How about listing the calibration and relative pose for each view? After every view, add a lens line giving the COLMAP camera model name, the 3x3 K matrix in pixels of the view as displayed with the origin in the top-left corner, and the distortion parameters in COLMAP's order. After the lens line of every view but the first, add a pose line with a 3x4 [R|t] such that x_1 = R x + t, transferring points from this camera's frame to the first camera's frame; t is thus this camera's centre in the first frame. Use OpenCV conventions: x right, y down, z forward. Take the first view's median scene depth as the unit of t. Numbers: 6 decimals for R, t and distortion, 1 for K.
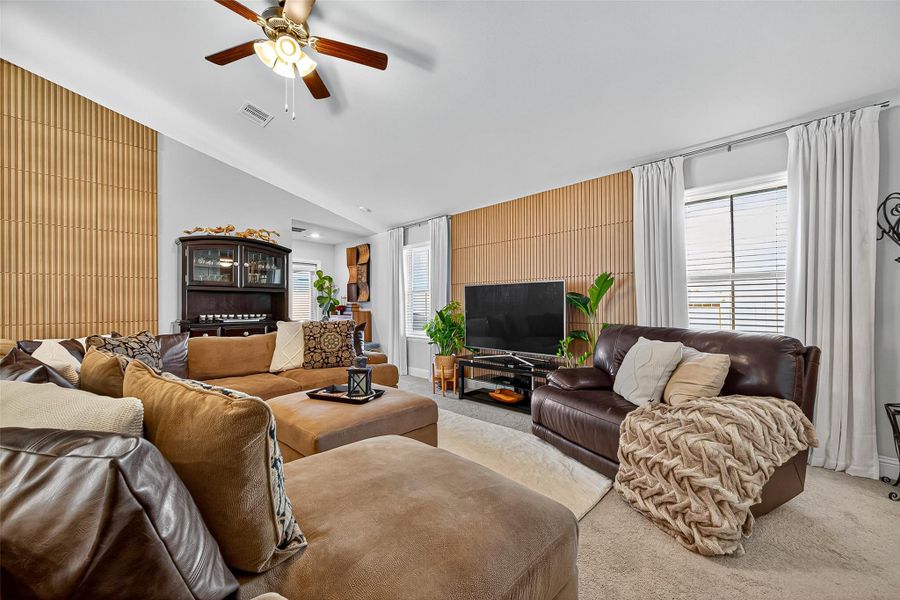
lens RADIAL K [[351.3, 0, 457.1], [0, 351.3, 301.4], [0, 0, 1]] dist [0.005311, -0.001227]
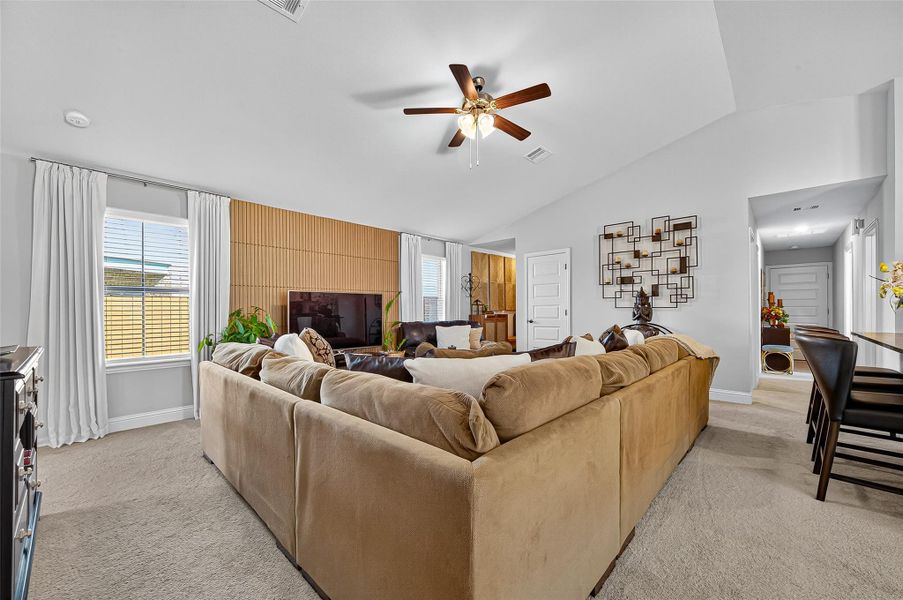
lens RADIAL K [[352.5, 0, 454.7], [0, 352.5, 311.7], [0, 0, 1]] dist [0.005311, -0.001227]
pose [[-0.016331, -0.000024, 0.999867, -1.201994], [-0.003679, 0.999993, -0.000036, 0.014211], [-0.999860, -0.003679, -0.016331, 0.729485]]
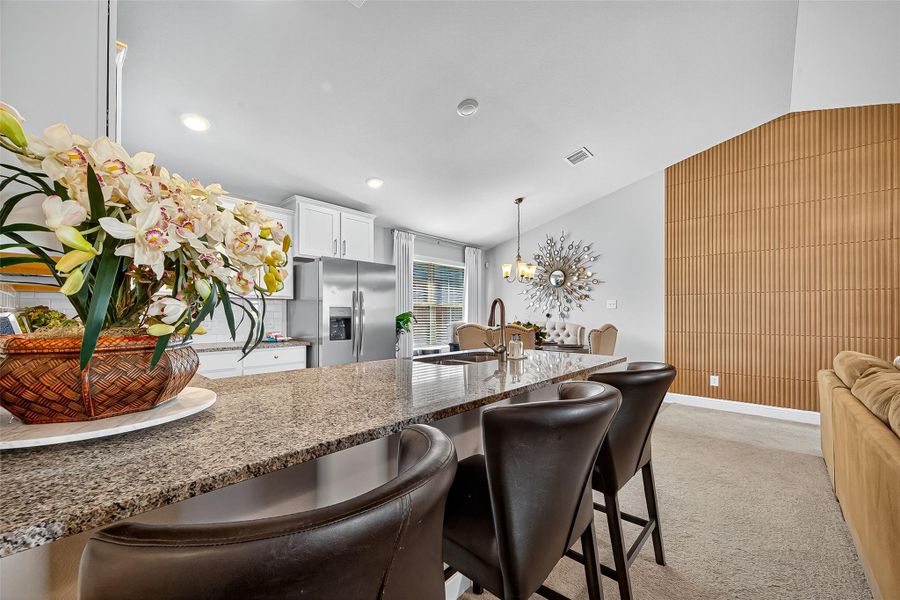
lens RADIAL K [[351.3, 0, 451.7], [0, 351.3, 313.5], [0, 0, 1]] dist [0.005311, -0.001227]
pose [[0.025141, 0.003316, -0.999678, -0.120128], [0.006443, 0.999973, 0.003479, -0.017681], [0.999663, -0.006528, 0.025119, -0.215663]]
